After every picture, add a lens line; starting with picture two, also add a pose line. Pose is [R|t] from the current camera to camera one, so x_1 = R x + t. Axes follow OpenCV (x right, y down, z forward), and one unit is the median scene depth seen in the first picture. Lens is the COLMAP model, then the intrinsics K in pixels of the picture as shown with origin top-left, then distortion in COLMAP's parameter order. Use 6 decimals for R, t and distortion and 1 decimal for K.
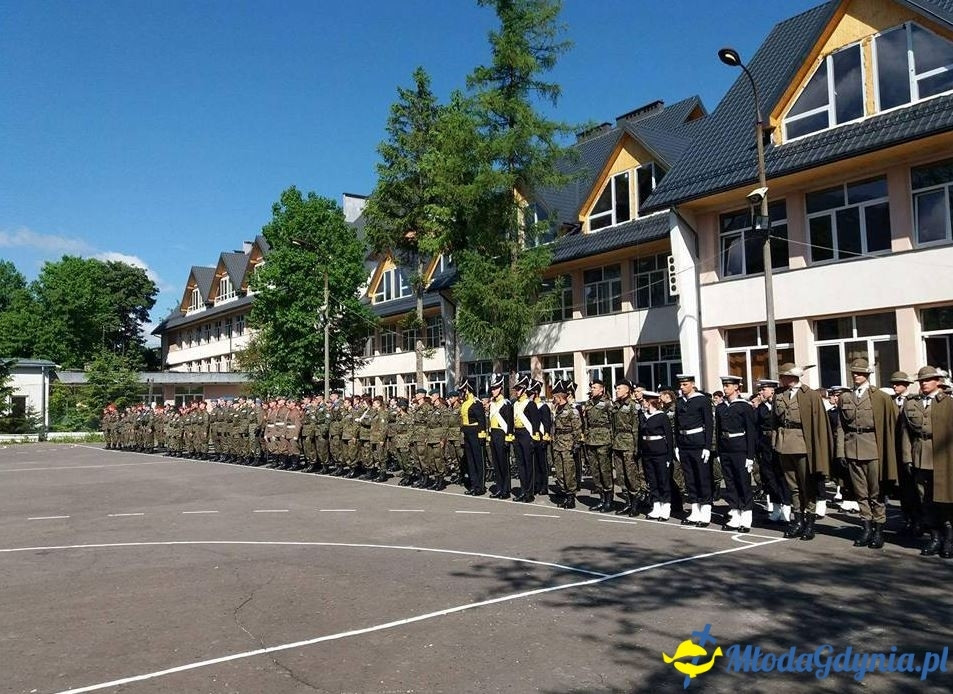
lens RADIAL K [[800.1, 0, 476.5], [0, 800.1, 347.0], [0, 0, 1]] dist [0.117114, -0.246867]
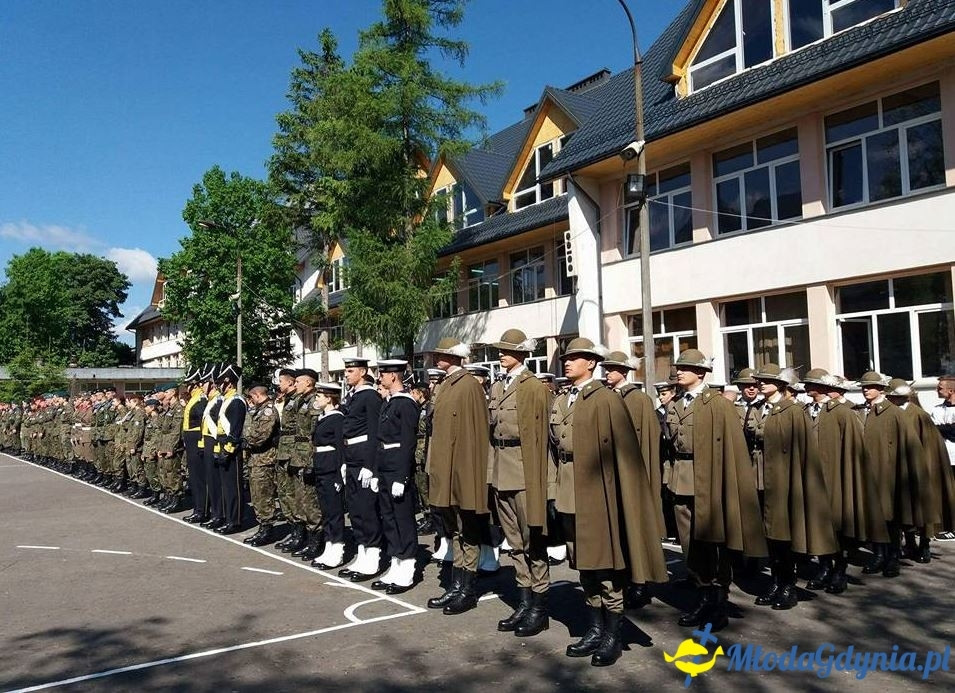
lens RADIAL K [[799.9, 0, 477.5], [0, 799.9, 346.5], [0, 0, 1]] dist [0.177294, -0.419699]
pose [[0.999889, -0.000476, -0.014877, 0.156123], [0.000523, 0.999995, 0.003163, 0.009065], [0.014875, -0.003170, 0.999884, 0.128966]]
